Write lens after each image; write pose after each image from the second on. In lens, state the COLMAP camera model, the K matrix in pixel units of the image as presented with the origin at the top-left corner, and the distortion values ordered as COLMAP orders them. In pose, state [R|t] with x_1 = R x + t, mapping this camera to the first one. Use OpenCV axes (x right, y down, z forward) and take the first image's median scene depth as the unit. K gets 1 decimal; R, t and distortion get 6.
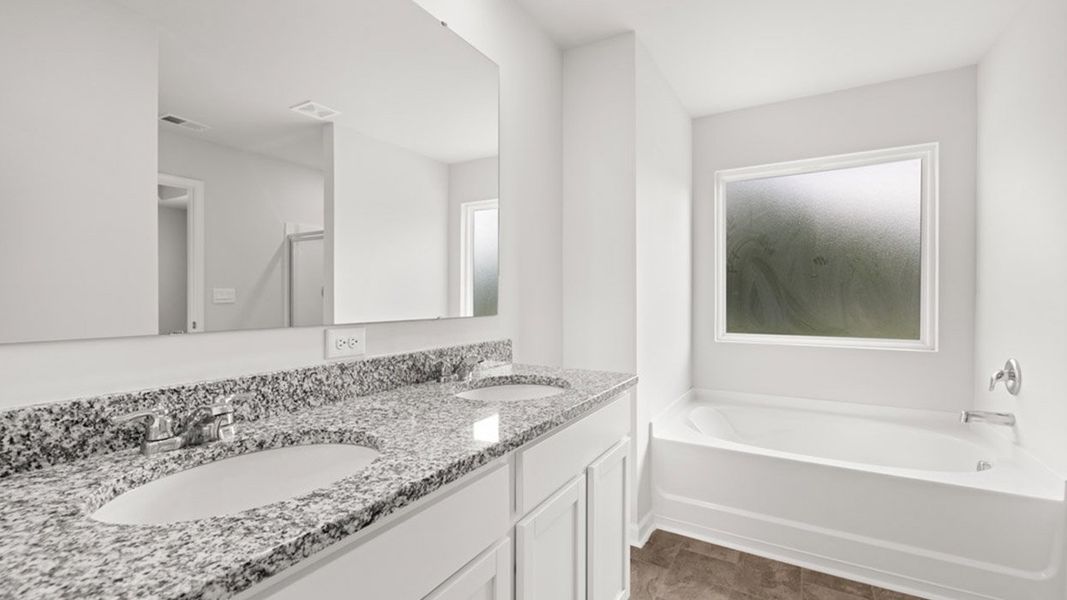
lens RADIAL K [[458.6, 0, 532.1], [0, 458.6, 305.4], [0, 0, 1]] dist [-0.000452, -0.000140]
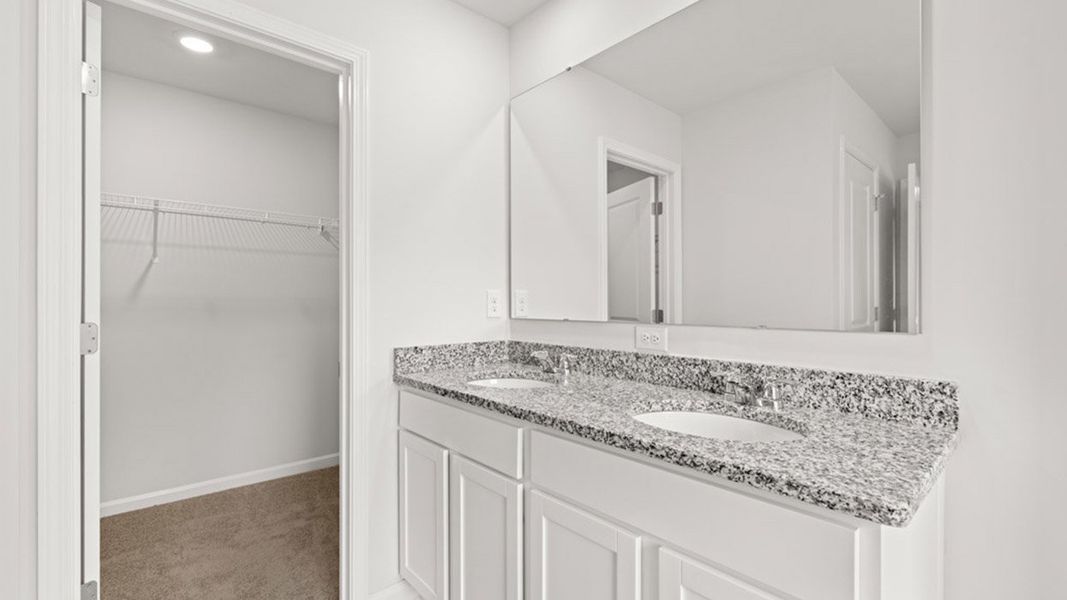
lens RADIAL K [[458.6, 0, 532.1], [0, 458.6, 305.4], [0, 0, 1]] dist [-0.000452, -0.000140]
pose [[-0.307140, 0.005034, -0.951651, 0.939969], [-0.016627, 0.999805, 0.010655, -0.018613], [0.951519, 0.019096, -0.306997, 1.134111]]
